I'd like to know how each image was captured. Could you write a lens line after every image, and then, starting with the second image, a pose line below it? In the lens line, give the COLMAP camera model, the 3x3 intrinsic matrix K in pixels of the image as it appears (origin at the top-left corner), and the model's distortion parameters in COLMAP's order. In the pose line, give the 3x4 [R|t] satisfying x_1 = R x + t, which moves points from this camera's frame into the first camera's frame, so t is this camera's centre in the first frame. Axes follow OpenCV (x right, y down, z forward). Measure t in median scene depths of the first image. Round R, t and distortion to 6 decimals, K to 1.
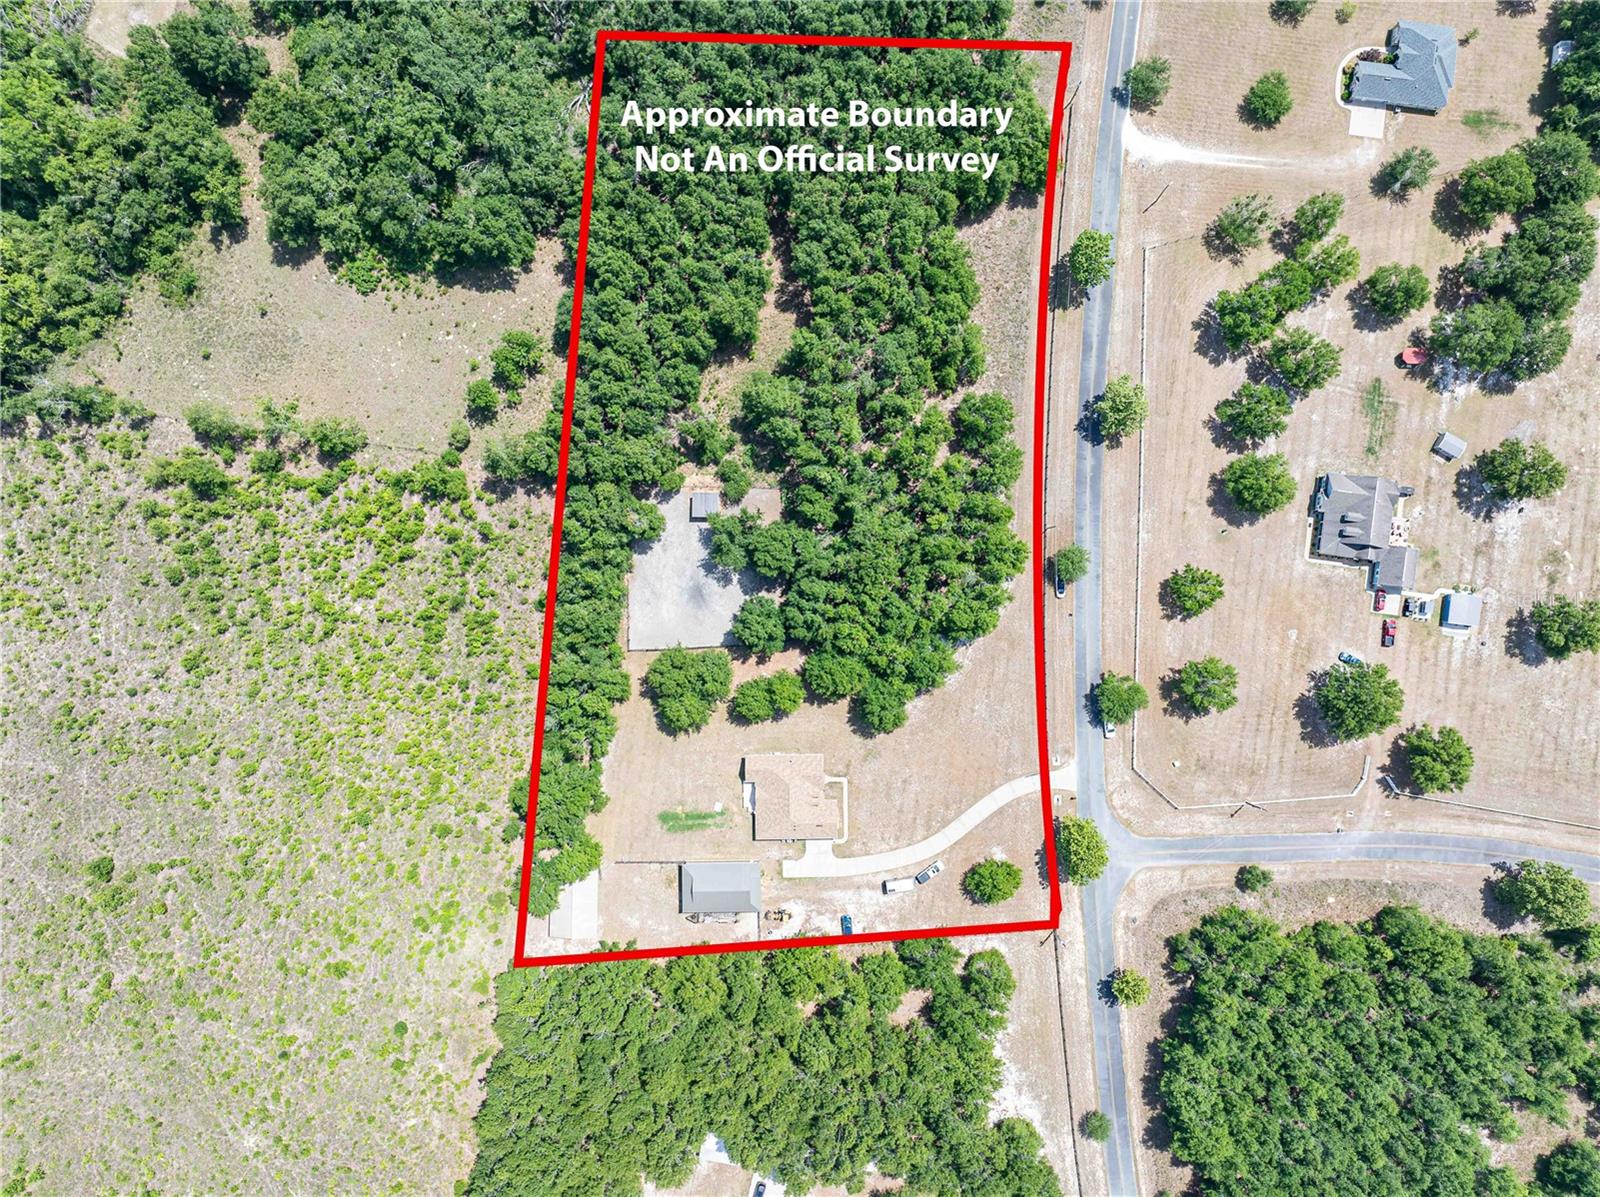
lens RADIAL K [[1143.4, 0, 800.0], [0, 1143.4, 598.5], [0, 0, 1]] dist [-0.004994, -0.001026]
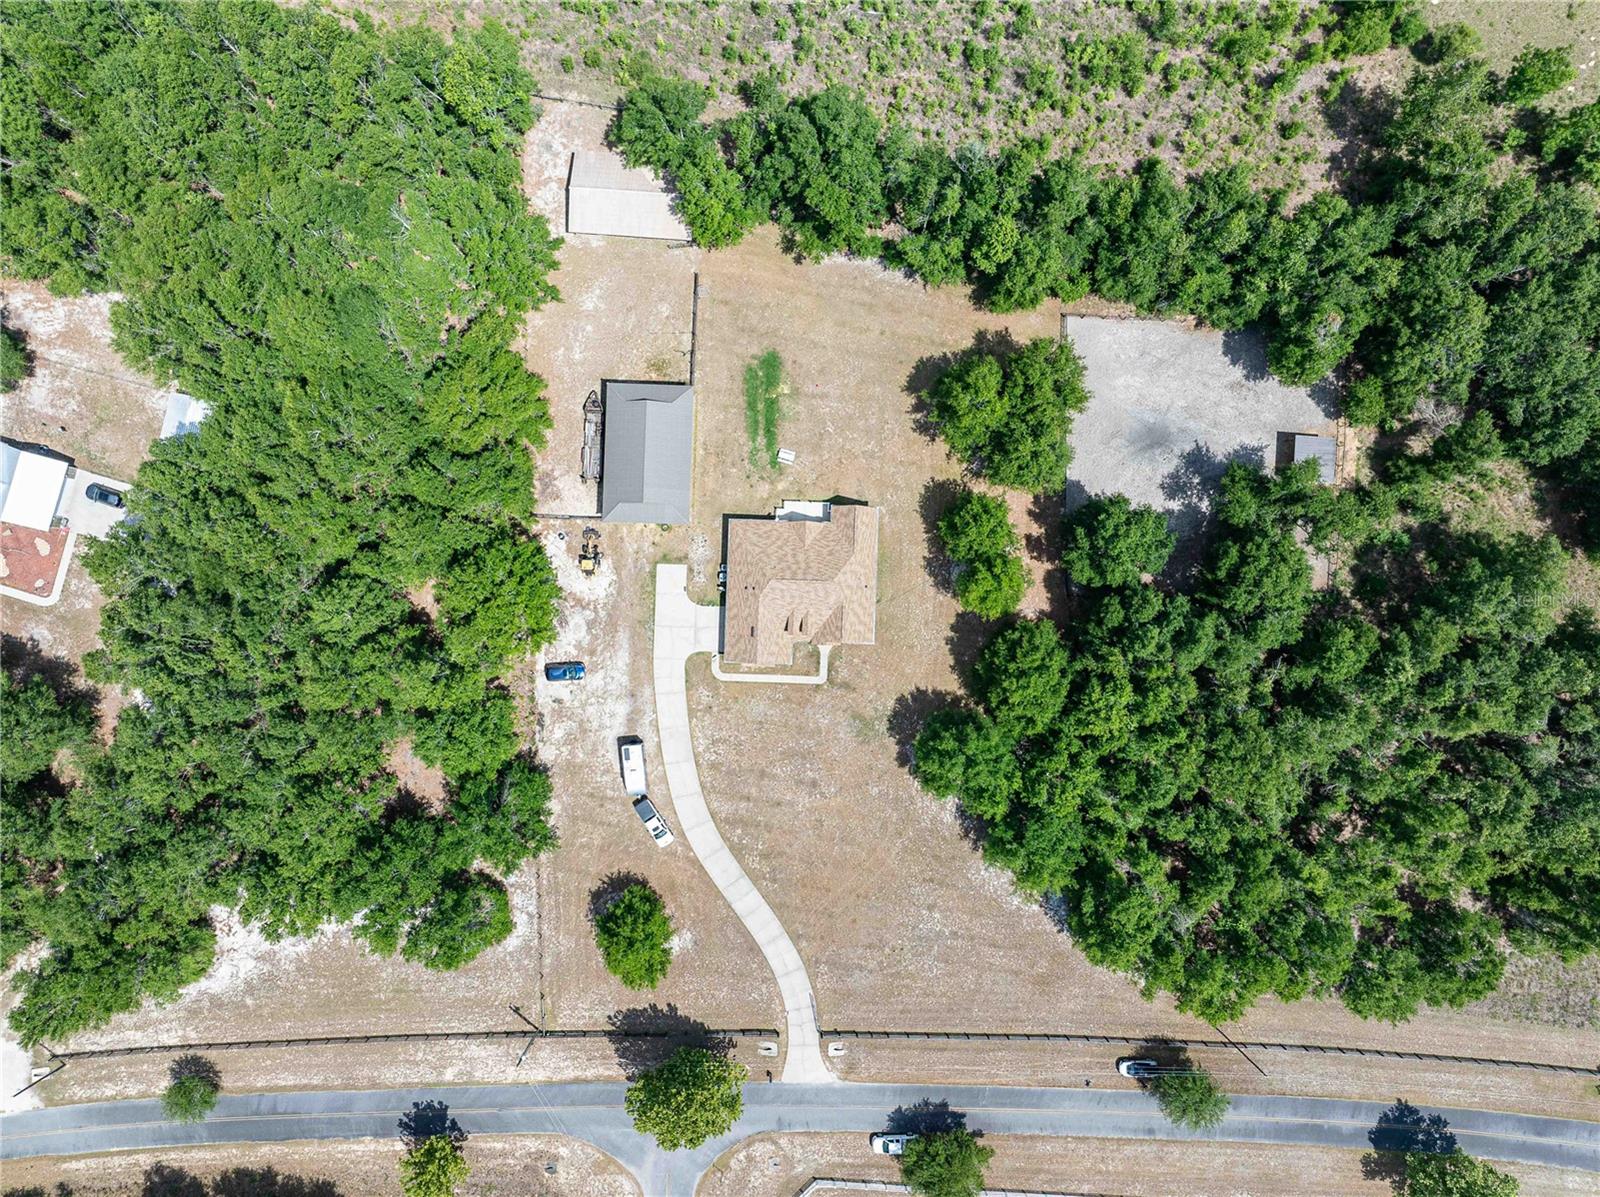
lens RADIAL K [[1122.2, 0, 798.4], [0, 1122.2, 594.7], [0, 0, 1]] dist [-0.023209, -0.004012]
pose [[-0.047659, 0.998807, -0.010611, 0.003151], [-0.998708, -0.047837, -0.017161, 0.182732], [-0.017648, 0.009779, 0.999796, 0.441828]]
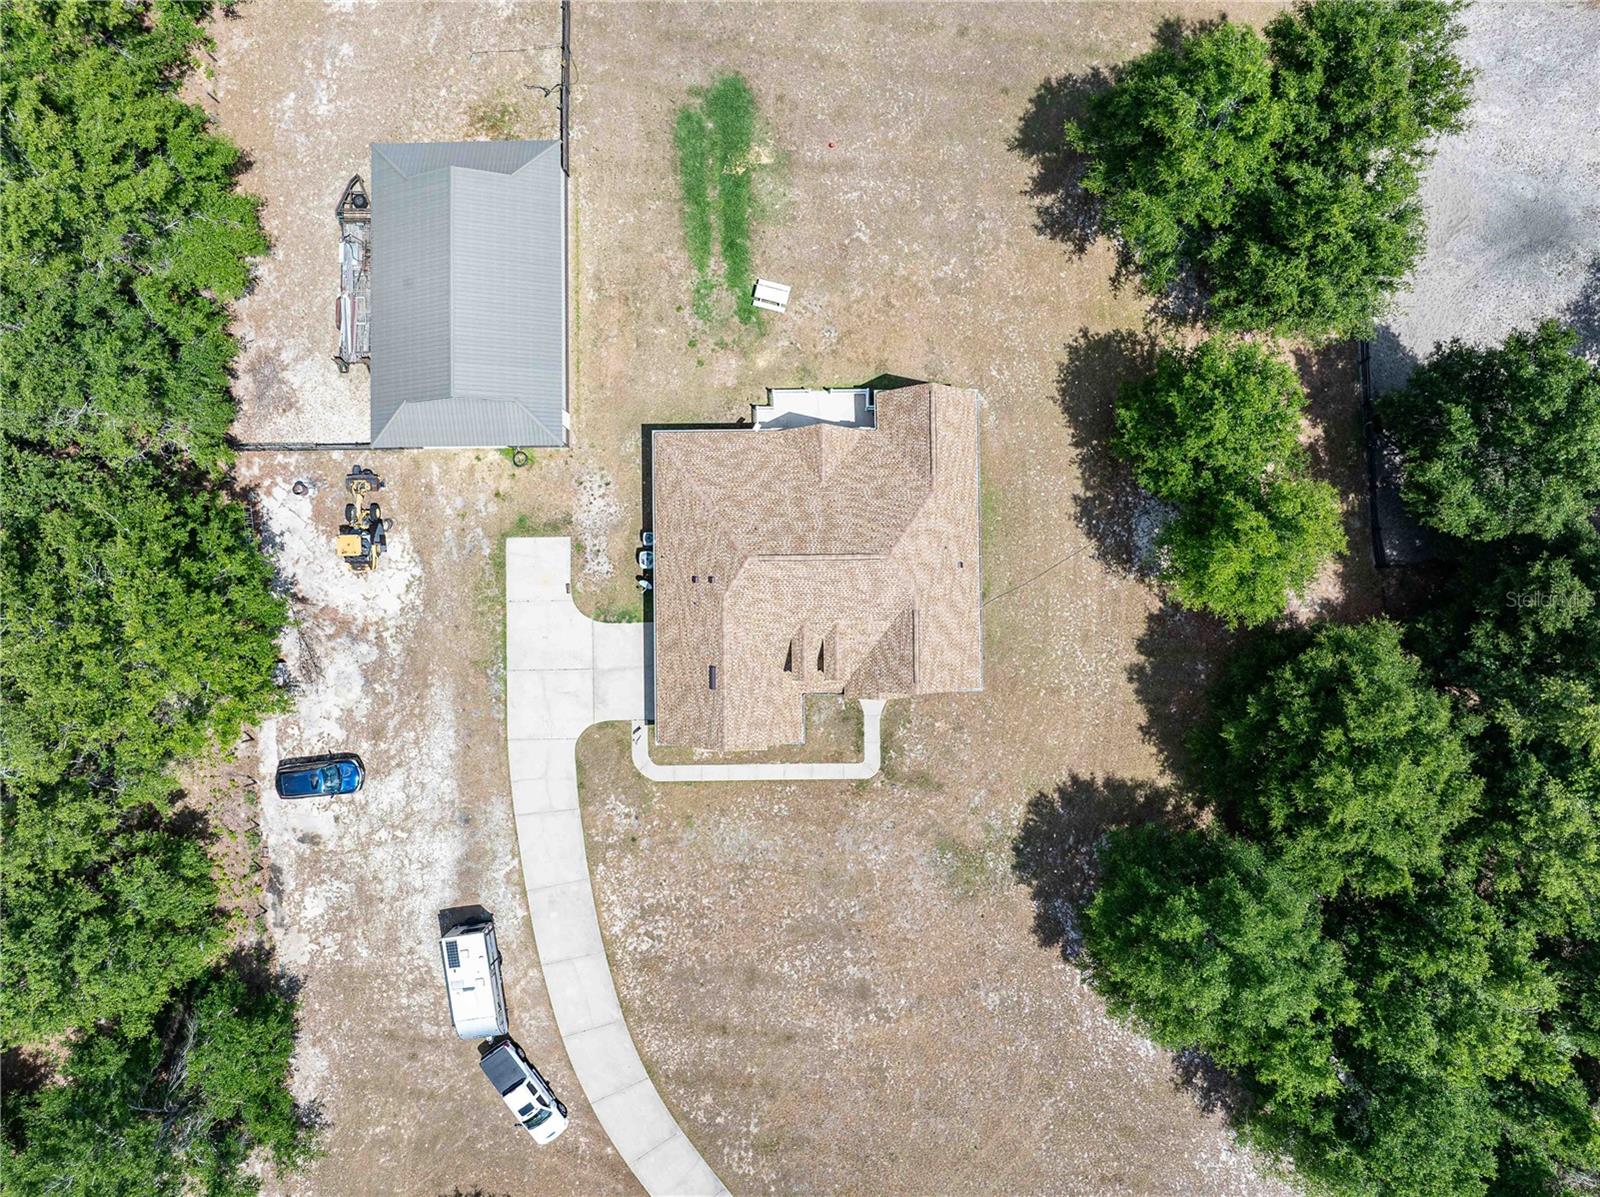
lens RADIAL K [[1122.2, 0, 798.4], [0, 1122.2, 594.7], [0, 0, 1]] dist [-0.023209, -0.004012]
pose [[-0.002676, 0.999904, -0.013627, 0.001906], [-0.999893, -0.002872, -0.014377, 0.179839], [-0.014415, 0.013587, 0.999804, 0.739445]]
